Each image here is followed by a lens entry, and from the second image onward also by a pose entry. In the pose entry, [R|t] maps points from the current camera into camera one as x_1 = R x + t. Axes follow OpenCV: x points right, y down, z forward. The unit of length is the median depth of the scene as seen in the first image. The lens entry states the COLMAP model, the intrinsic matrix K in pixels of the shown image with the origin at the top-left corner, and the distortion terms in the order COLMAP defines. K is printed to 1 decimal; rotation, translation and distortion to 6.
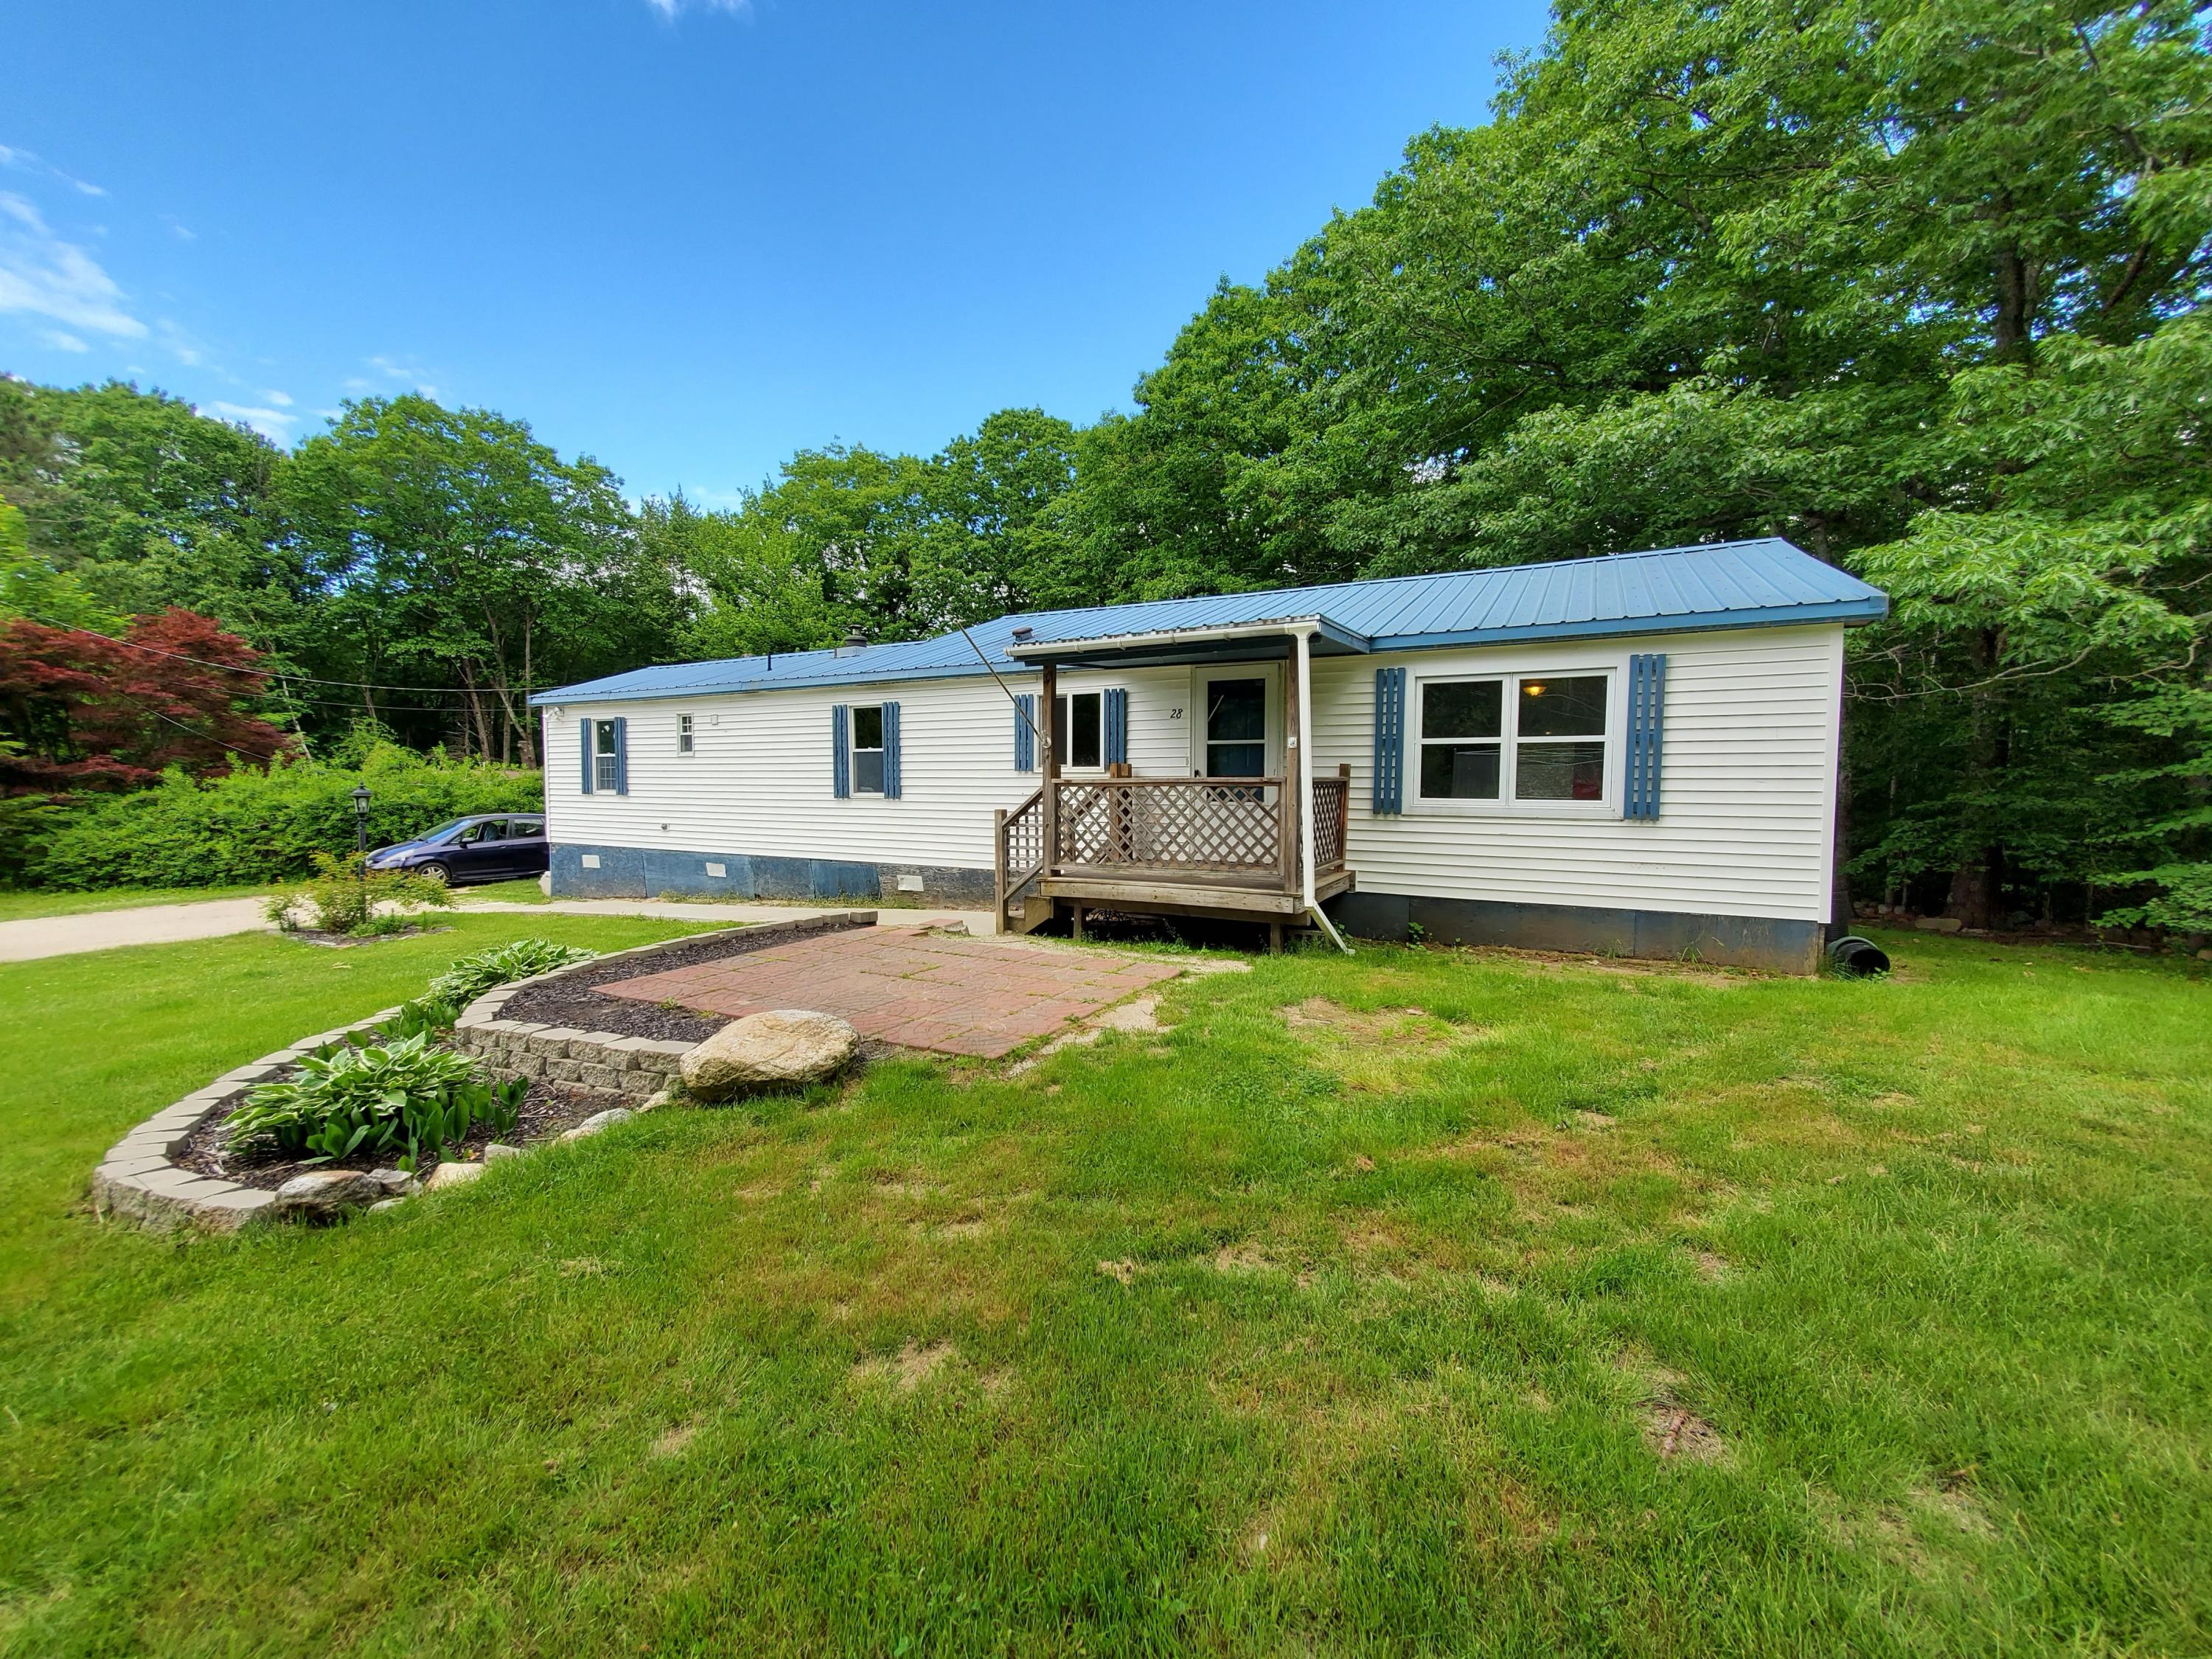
lens RADIAL K [[882.5, 0, 1101.2], [0, 882.5, 828.8], [0, 0, 1]] dist [0.002420, 0.000411]
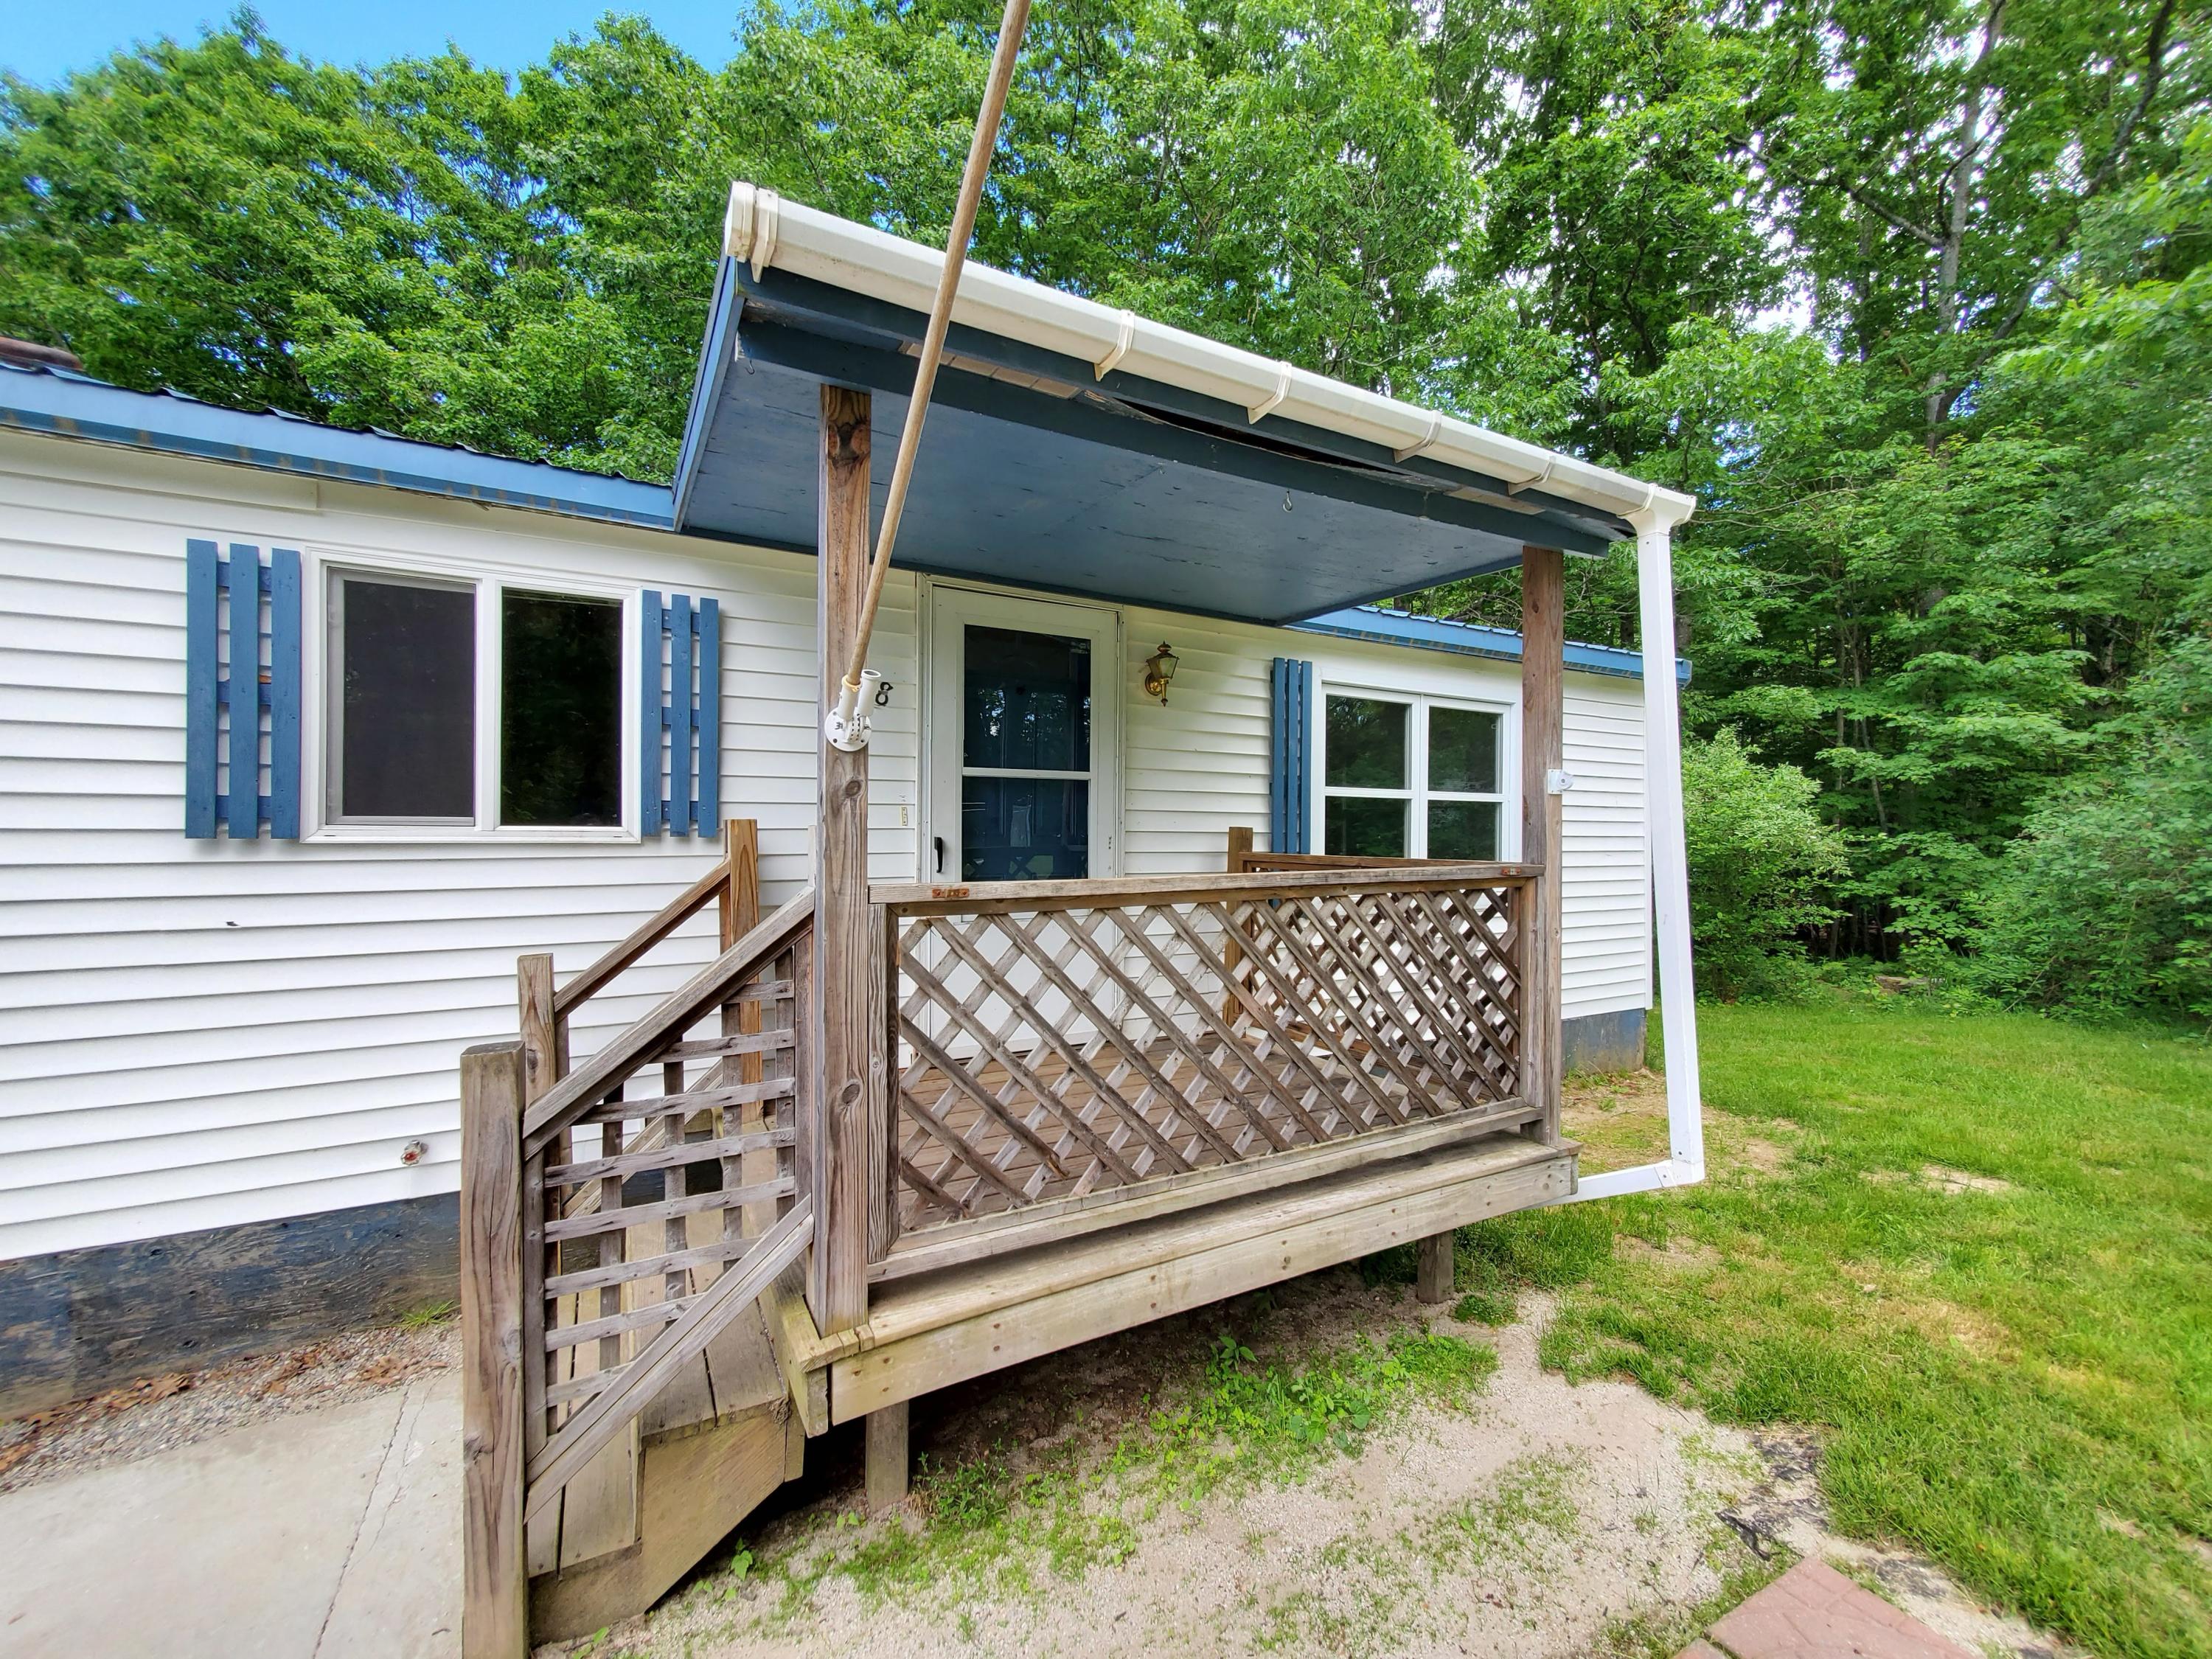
lens RADIAL K [[882.5, 0, 1106.1], [0, 882.5, 831.7], [0, 0, 1]] dist [0.002420, 0.000411]
pose [[0.544467, 0.001608, 0.838781, -0.190377], [0.043570, 0.998594, -0.030197, -0.054632], [-0.837650, 0.052987, 0.543632, 0.723976]]
